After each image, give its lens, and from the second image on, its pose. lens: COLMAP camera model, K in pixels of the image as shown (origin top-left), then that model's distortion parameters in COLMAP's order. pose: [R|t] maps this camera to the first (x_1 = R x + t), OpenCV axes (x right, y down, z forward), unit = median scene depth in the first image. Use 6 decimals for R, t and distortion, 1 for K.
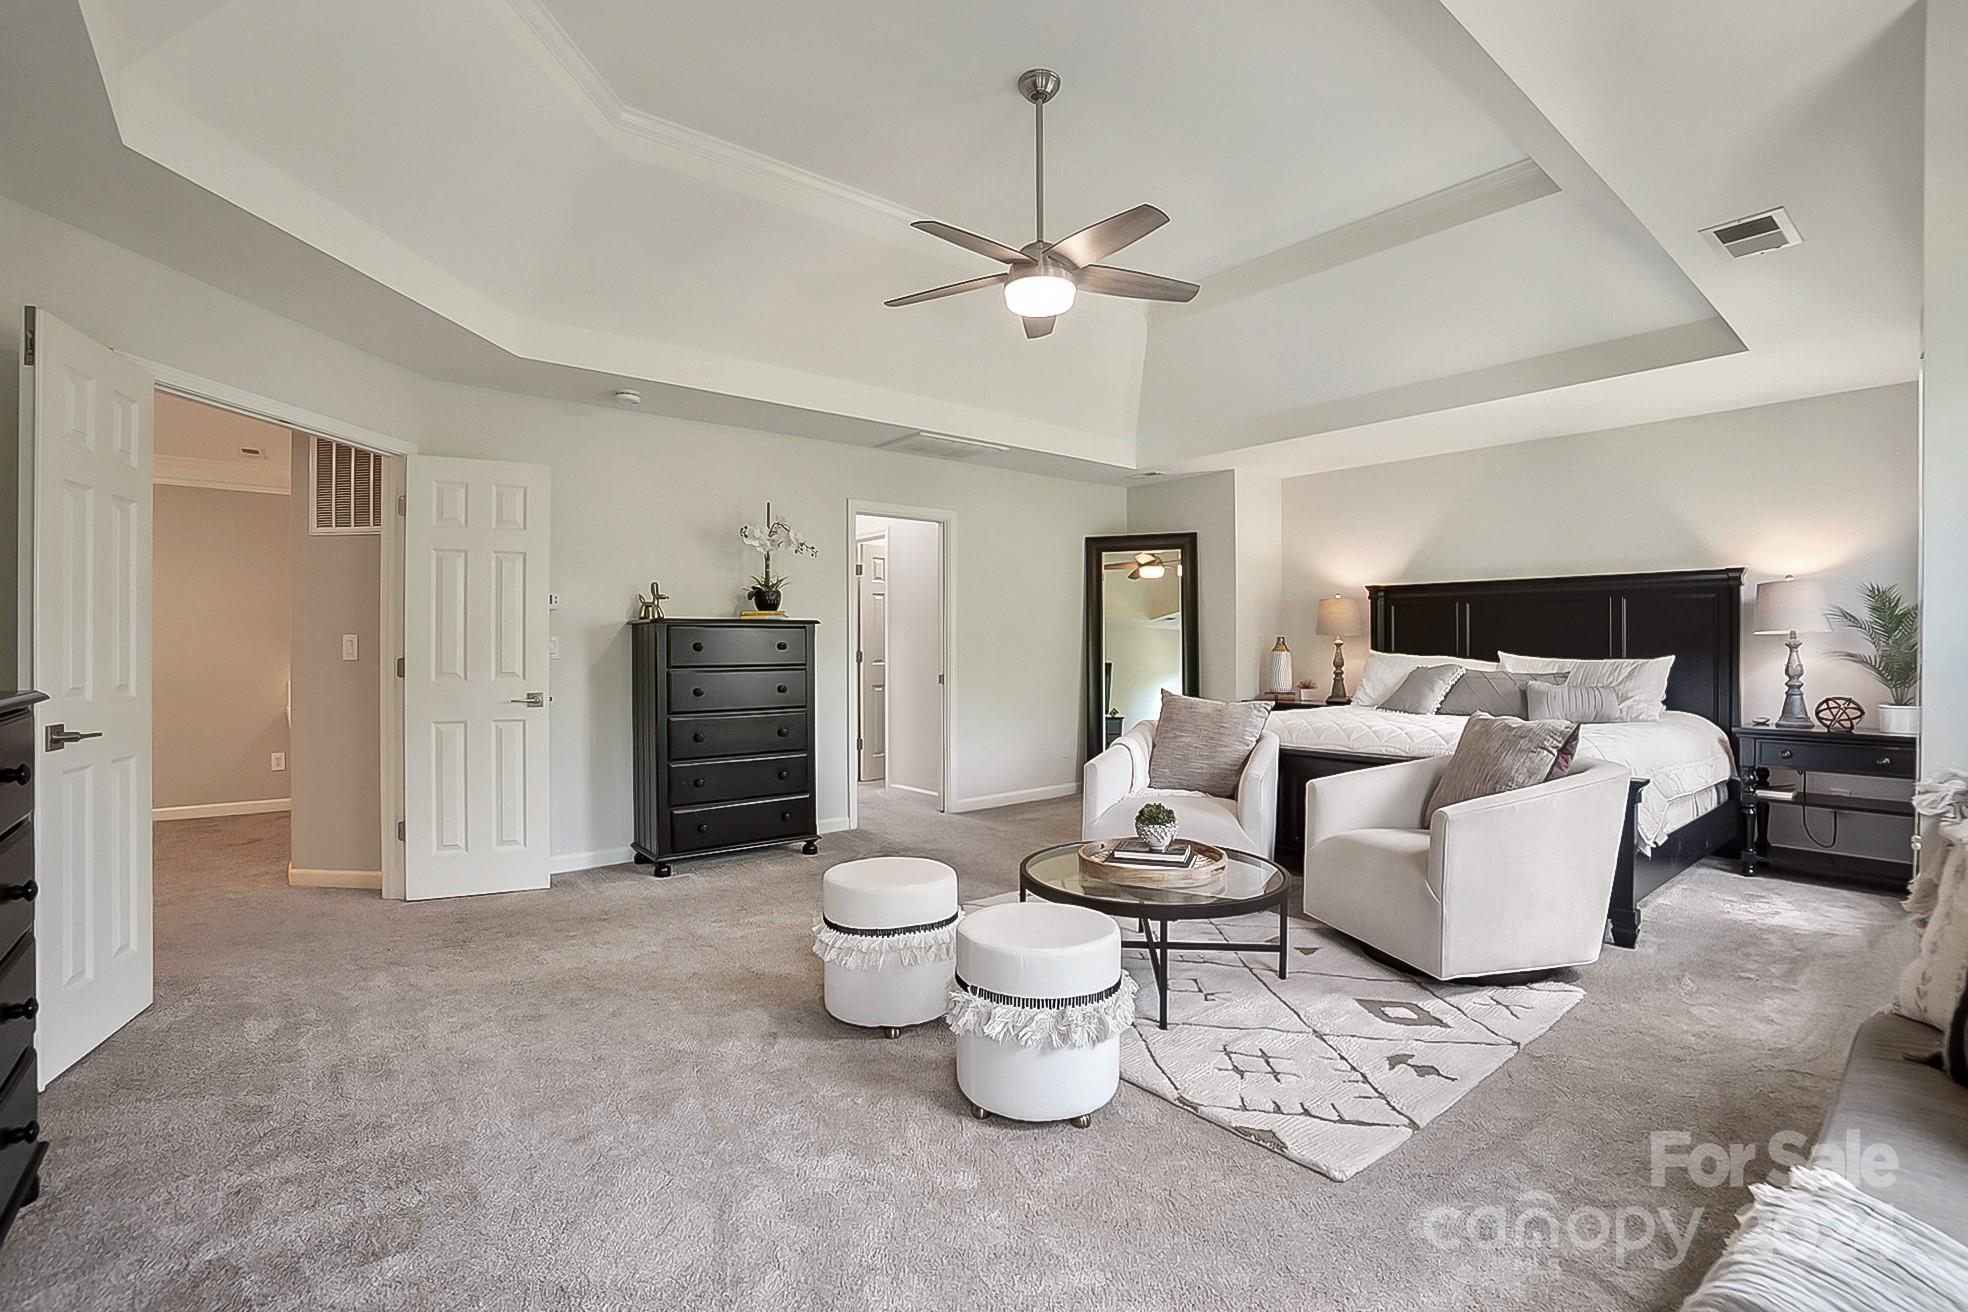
lens RADIAL K [[873.6, 0, 971.4], [0, 873.6, 638.1], [0, 0, 1]] dist [-0.066447, 0.025198]
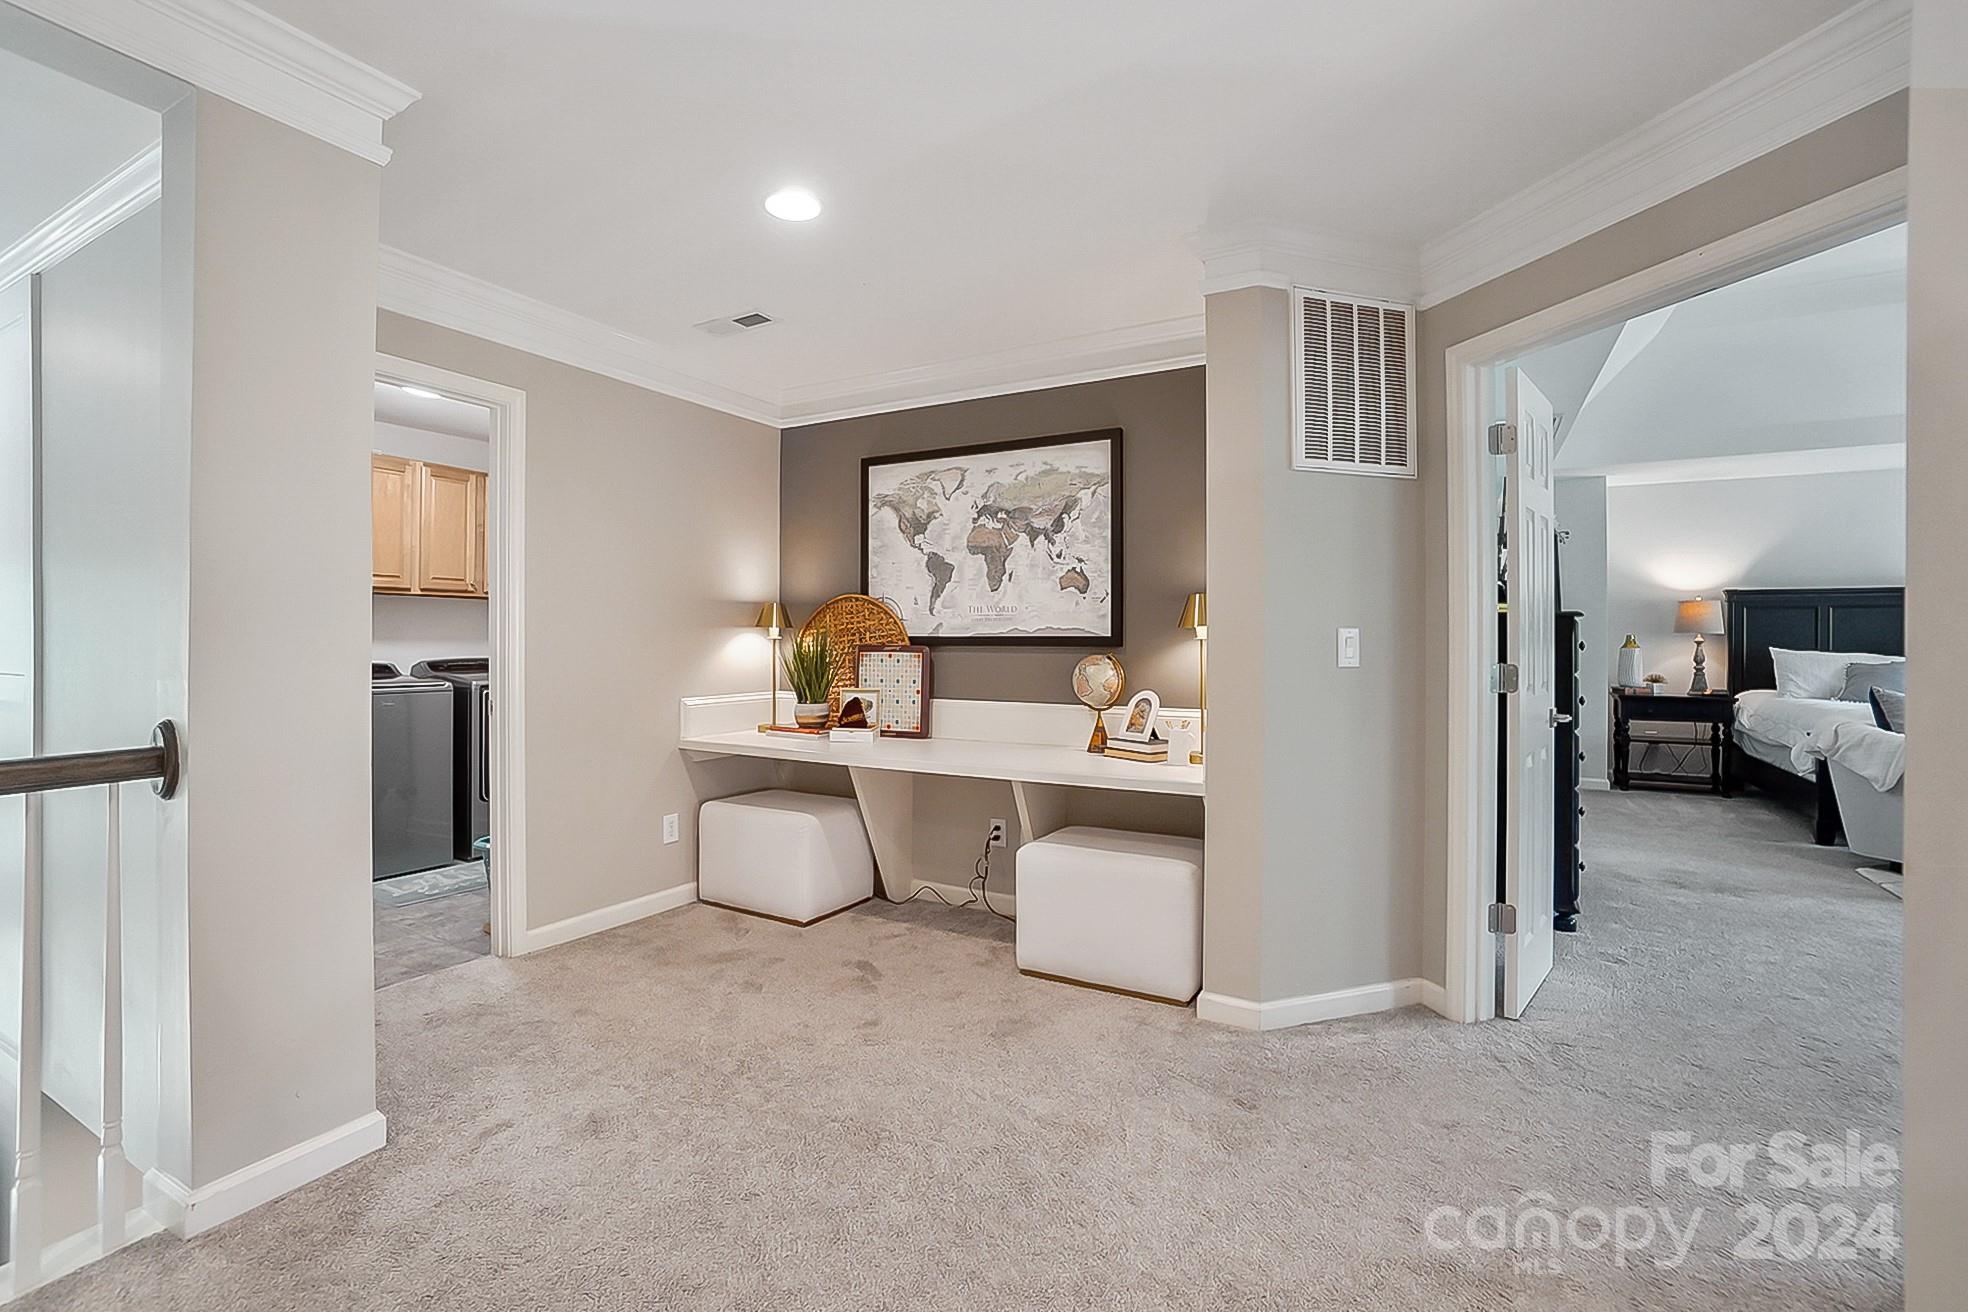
lens RADIAL K [[873.6, 0, 971.4], [0, 873.6, 638.1], [0, 0, 1]] dist [-0.066447, 0.025198]
pose [[0.932773, -0.002402, 0.360456, -0.912542], [-0.000237, 0.999973, 0.007278, -0.005749], [-0.360464, -0.006874, 0.932748, 0.384821]]
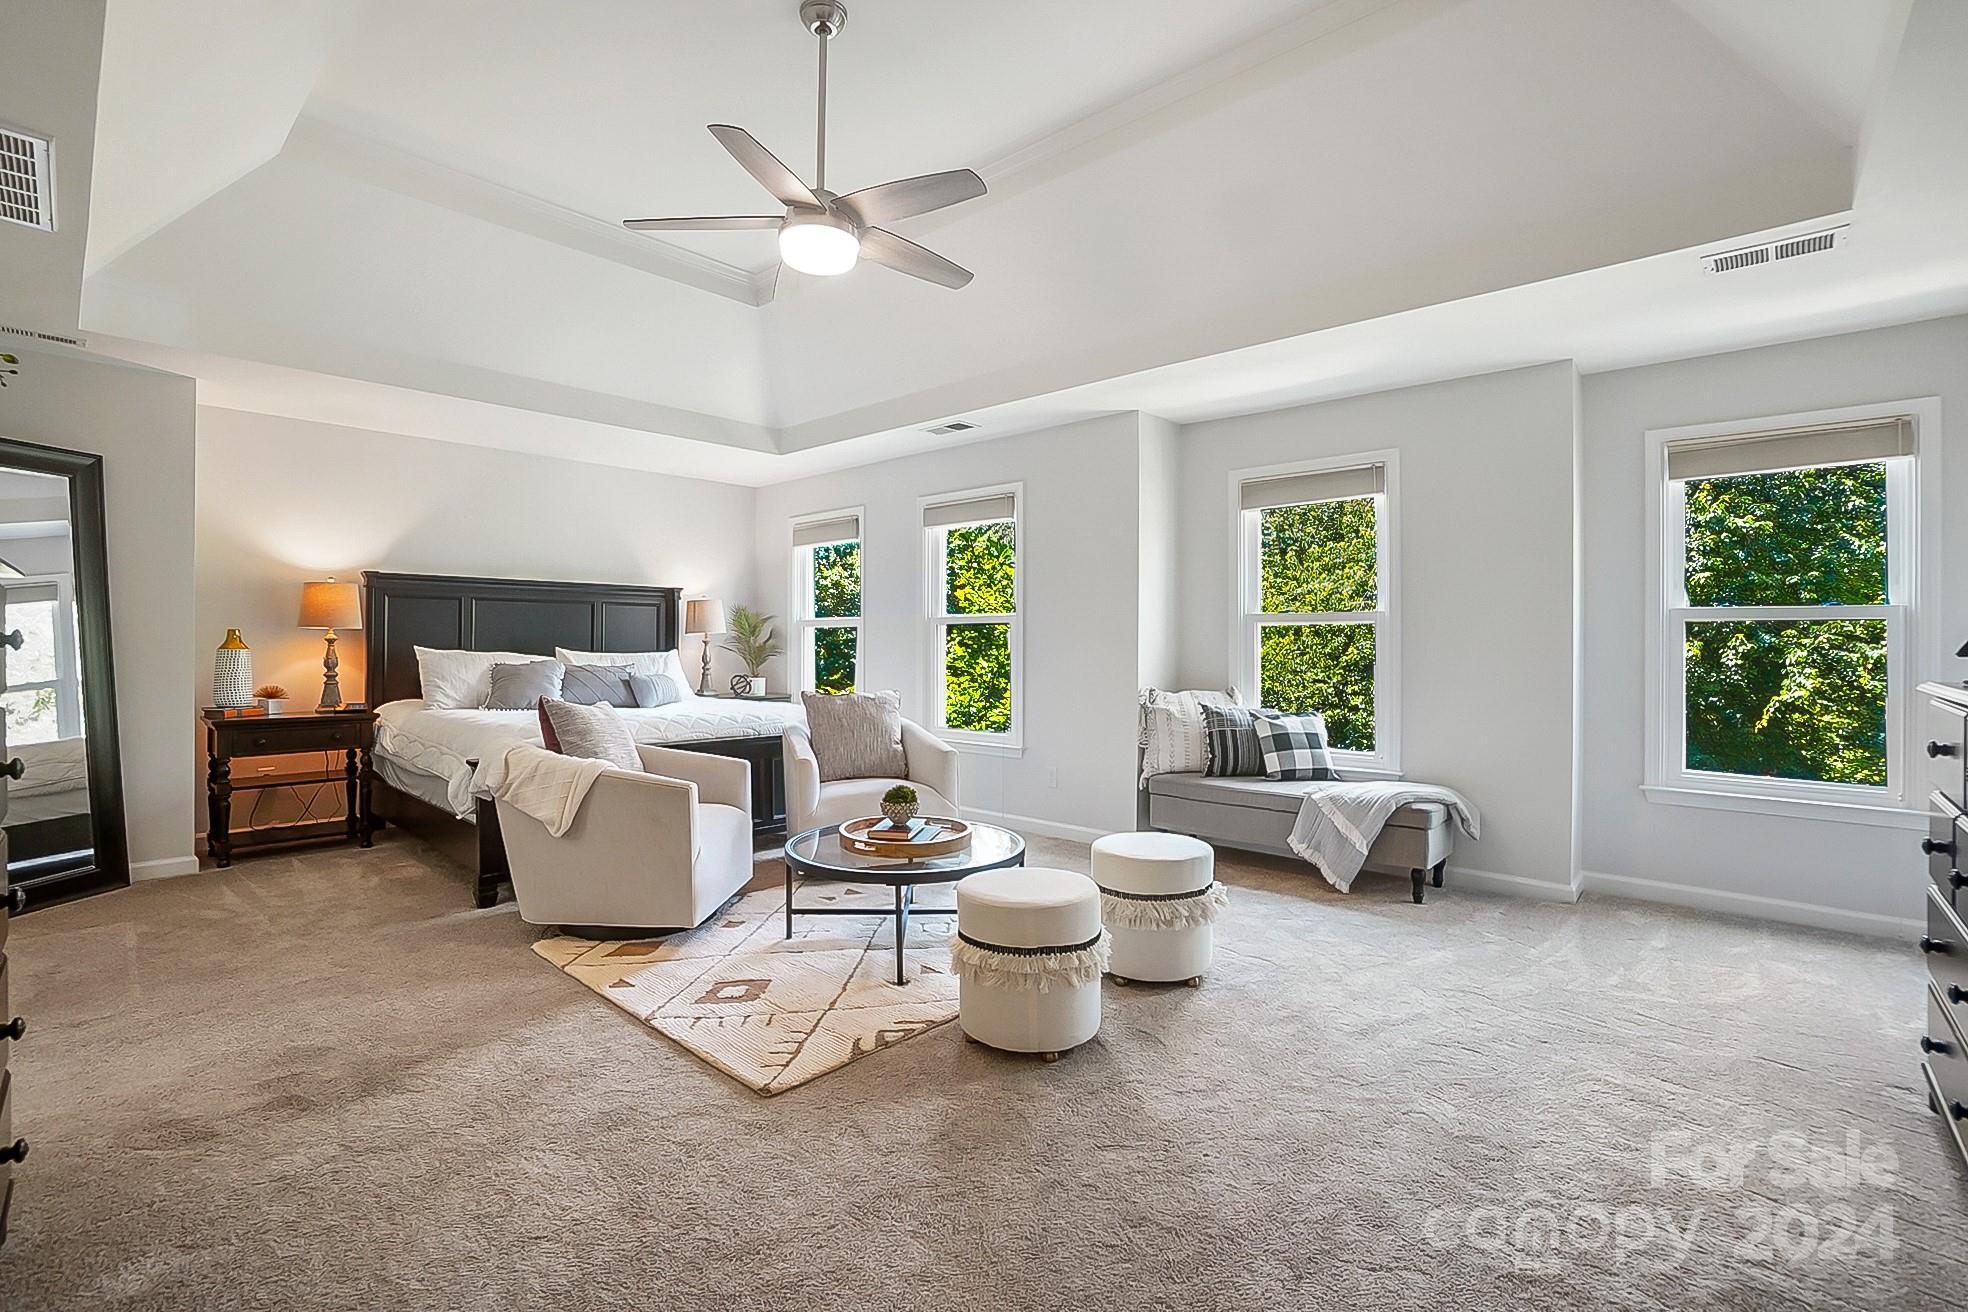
lens RADIAL K [[873.6, 0, 971.4], [0, 873.6, 638.1], [0, 0, 1]] dist [-0.066447, 0.025198]
pose [[-0.154024, 0.001886, 0.988065, -0.500734], [-0.009616, 0.999948, -0.003408, 0.002830], [-0.988020, -0.010027, -0.153998, 0.600754]]
